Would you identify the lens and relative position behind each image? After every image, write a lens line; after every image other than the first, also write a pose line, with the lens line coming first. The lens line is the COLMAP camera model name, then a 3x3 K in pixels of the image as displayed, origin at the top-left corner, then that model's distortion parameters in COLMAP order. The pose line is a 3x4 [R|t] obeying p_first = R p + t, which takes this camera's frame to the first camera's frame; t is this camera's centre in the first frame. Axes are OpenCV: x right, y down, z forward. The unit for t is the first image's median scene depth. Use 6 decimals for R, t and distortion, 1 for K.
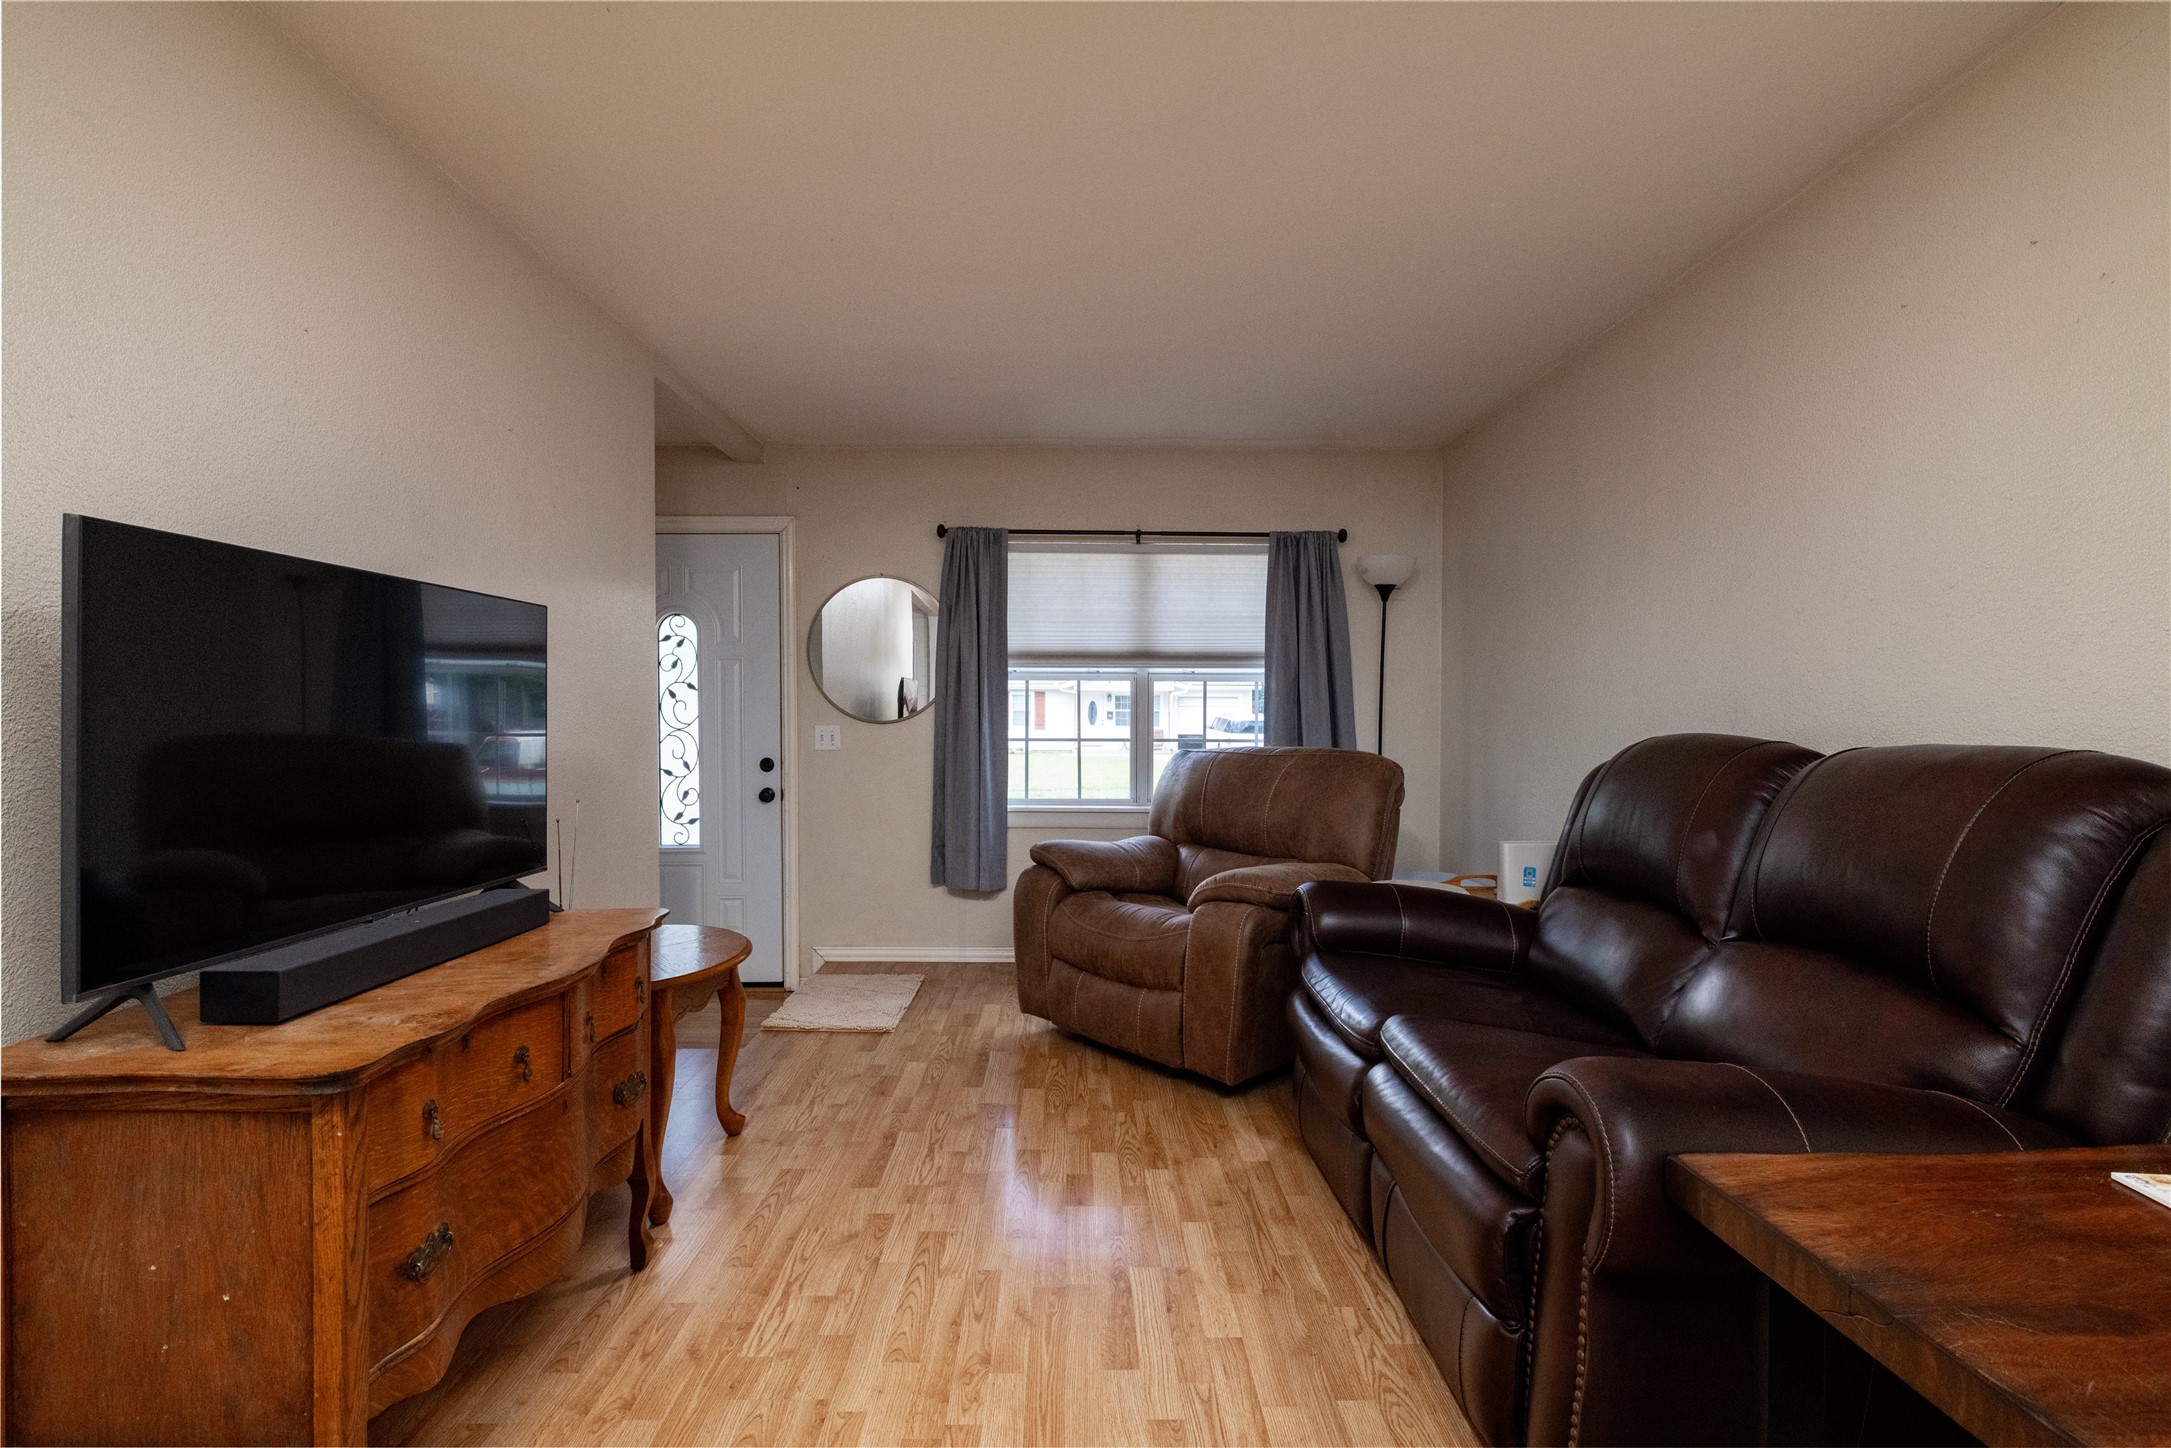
lens RADIAL K [[1005.8, 0, 1085.7], [0, 1005.8, 721.9], [0, 0, 1]] dist [-0.000896, 0.001550]
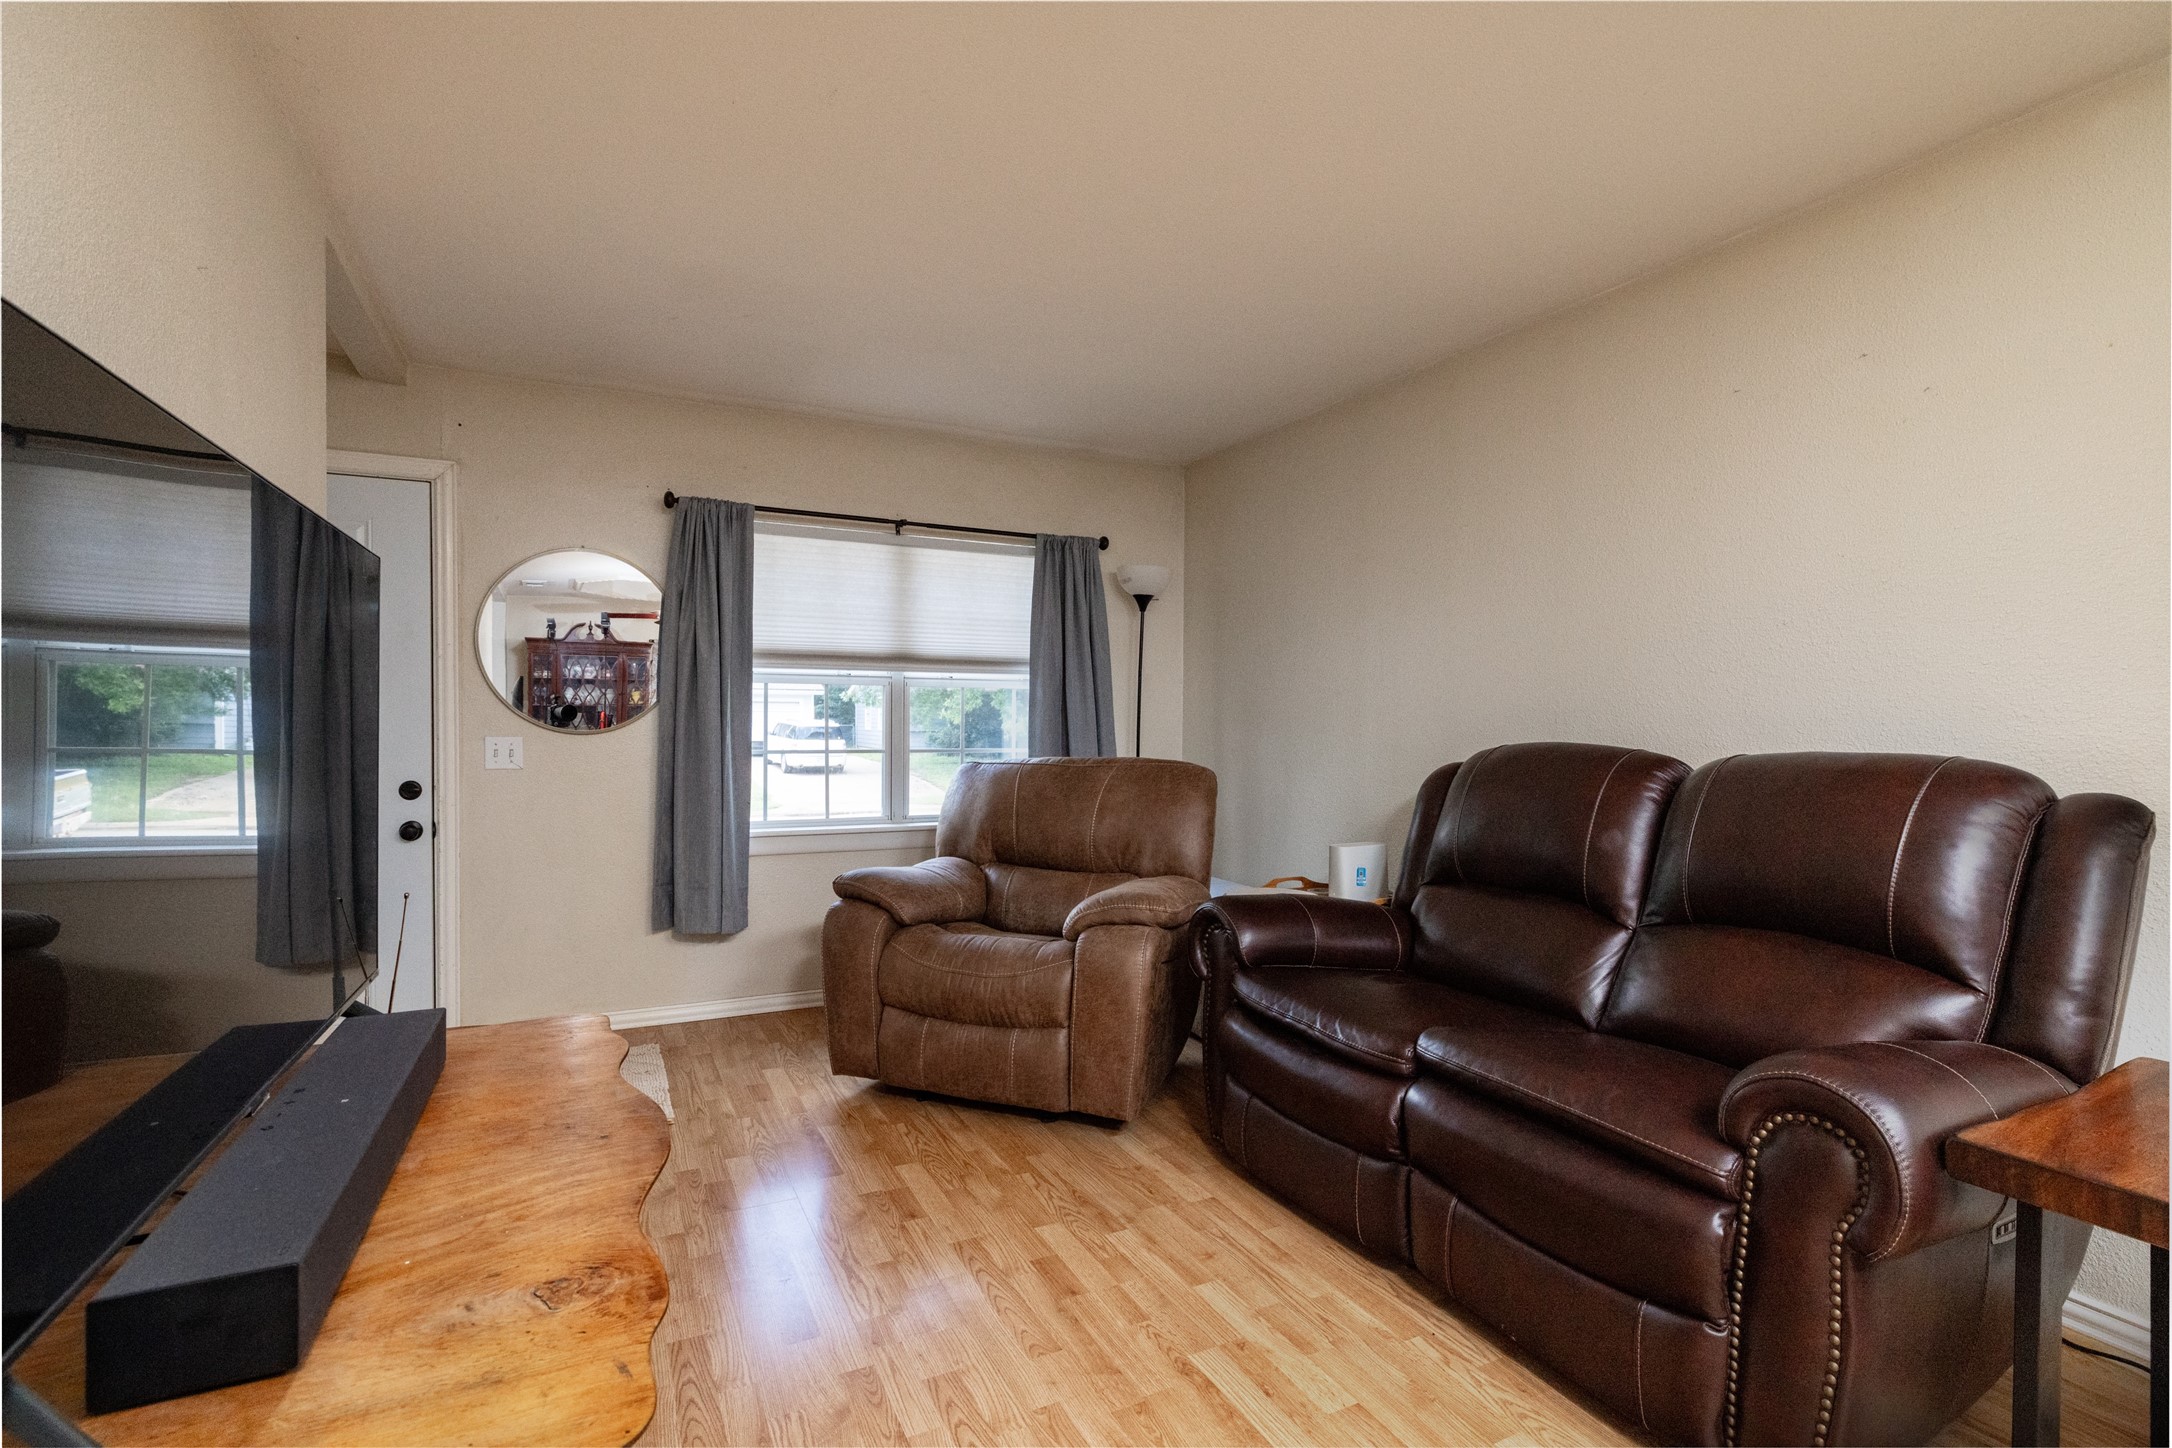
lens RADIAL K [[1006.3, 0, 1090.1], [0, 1006.3, 724.7], [0, 0, 1]] dist [-0.000896, 0.001550]
pose [[0.901545, -0.001066, 0.432684, -0.213145], [0.002177, 0.999995, -0.002073, -0.004307], [-0.432680, 0.002811, 0.901543, 0.124230]]
